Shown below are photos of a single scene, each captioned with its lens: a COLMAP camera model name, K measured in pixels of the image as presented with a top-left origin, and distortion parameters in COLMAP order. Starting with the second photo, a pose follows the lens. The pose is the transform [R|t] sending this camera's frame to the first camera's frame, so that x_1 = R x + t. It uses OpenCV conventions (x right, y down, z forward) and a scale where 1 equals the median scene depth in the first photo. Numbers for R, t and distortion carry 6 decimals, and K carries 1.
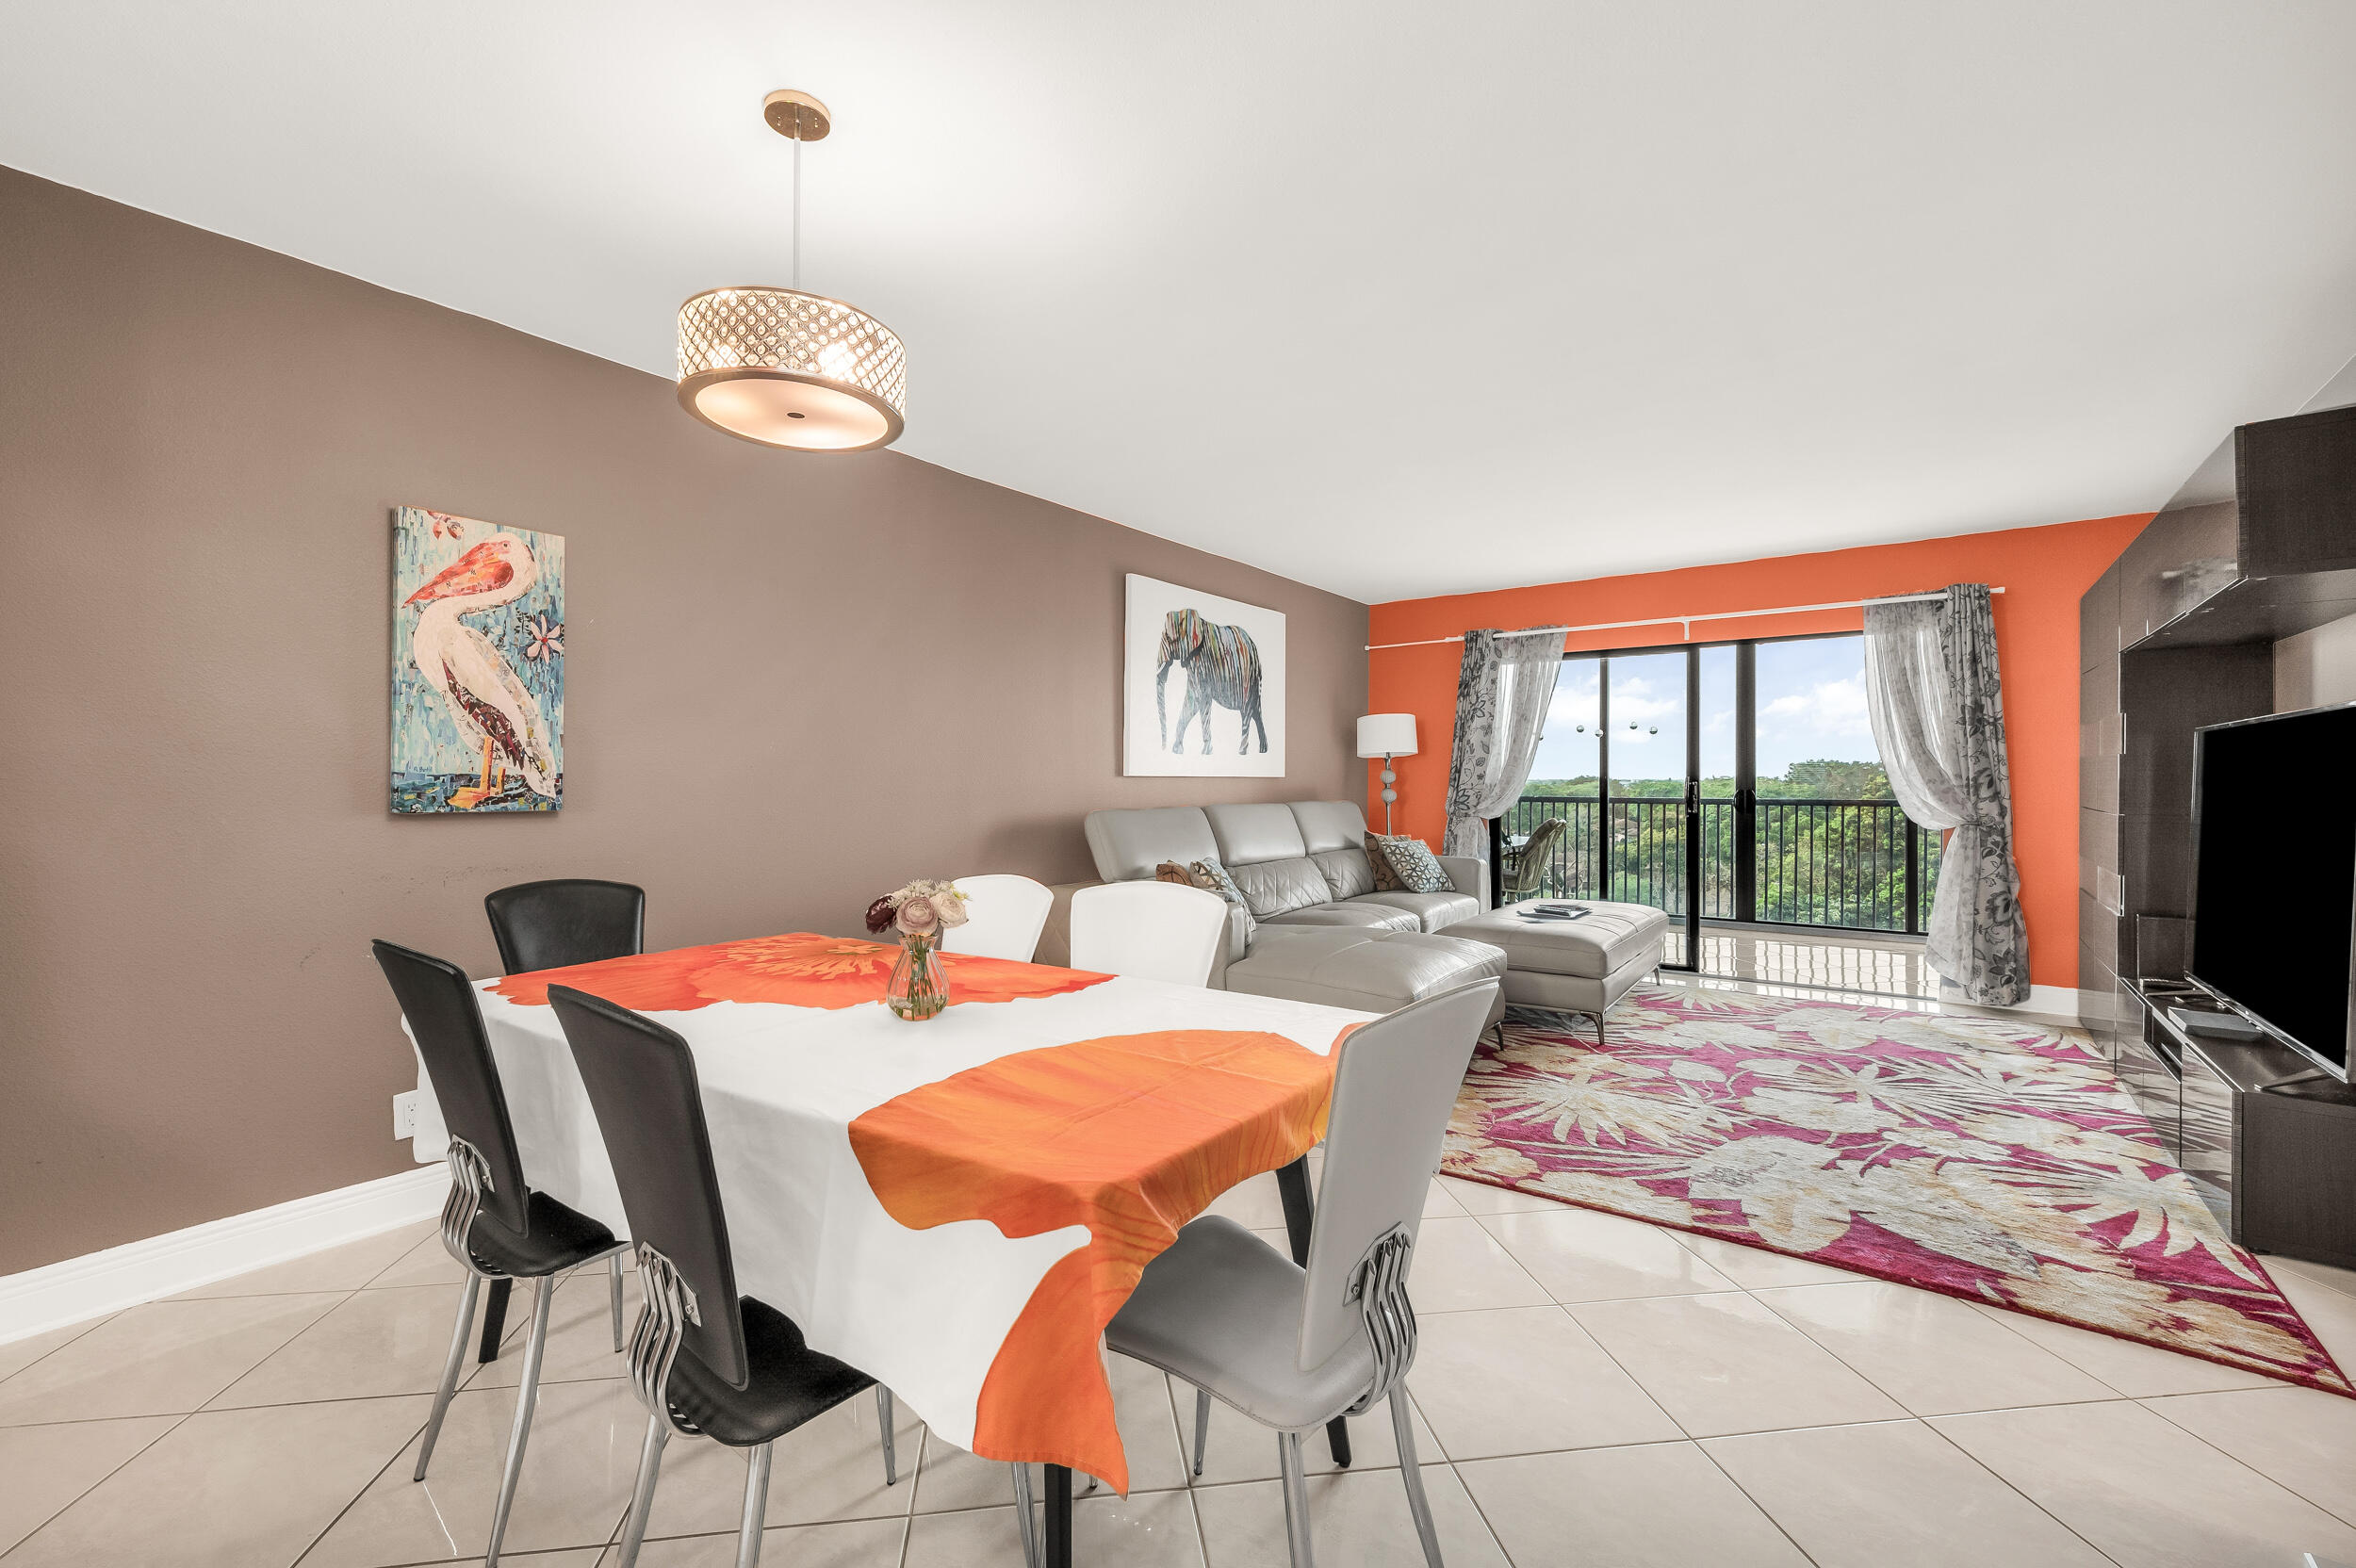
lens RADIAL K [[976.8, 0, 1179.2], [0, 976.8, 780.7], [0, 0, 1]] dist [-0.000862, -0.000205]
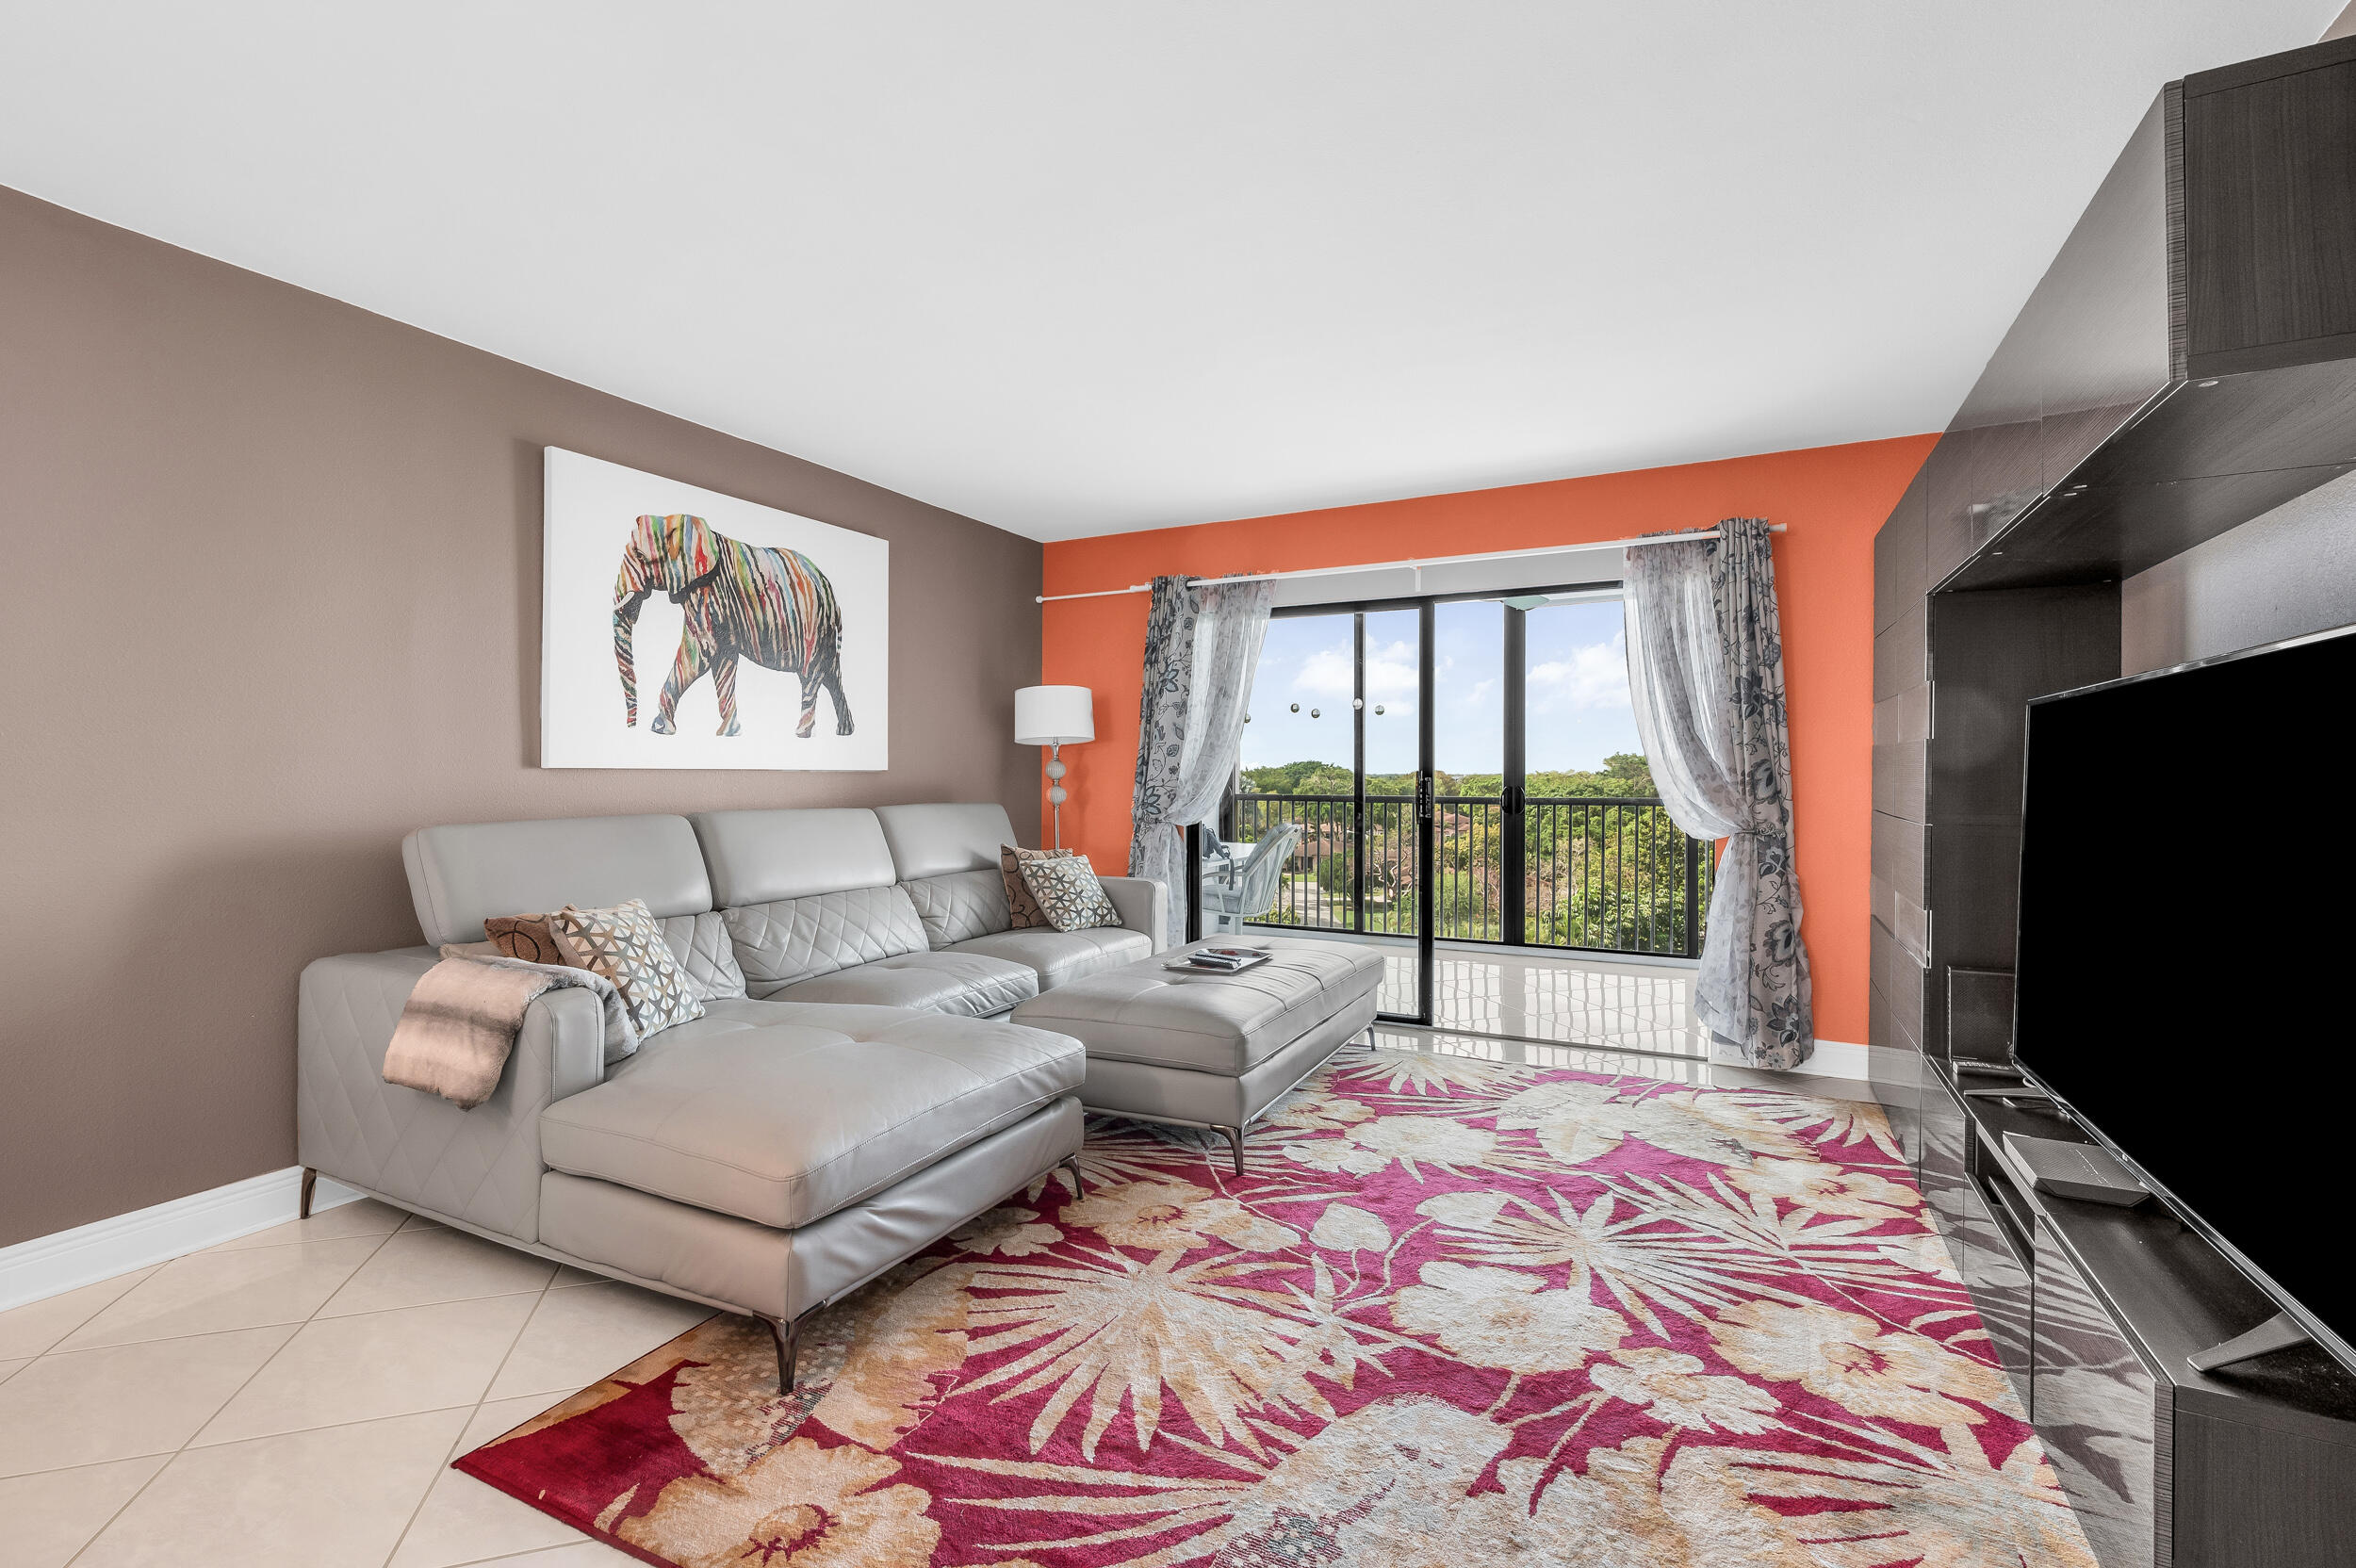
lens RADIAL K [[1042.0, 0, 1179.5], [0, 1042.0, 778.7], [0, 0, 1]] dist [0.002110, -0.001270]
pose [[0.986176, -0.000013, 0.165701, 0.242943], [-0.000537, 0.999994, 0.003277, -0.000425], [-0.165700, -0.003321, 0.986171, 0.274558]]
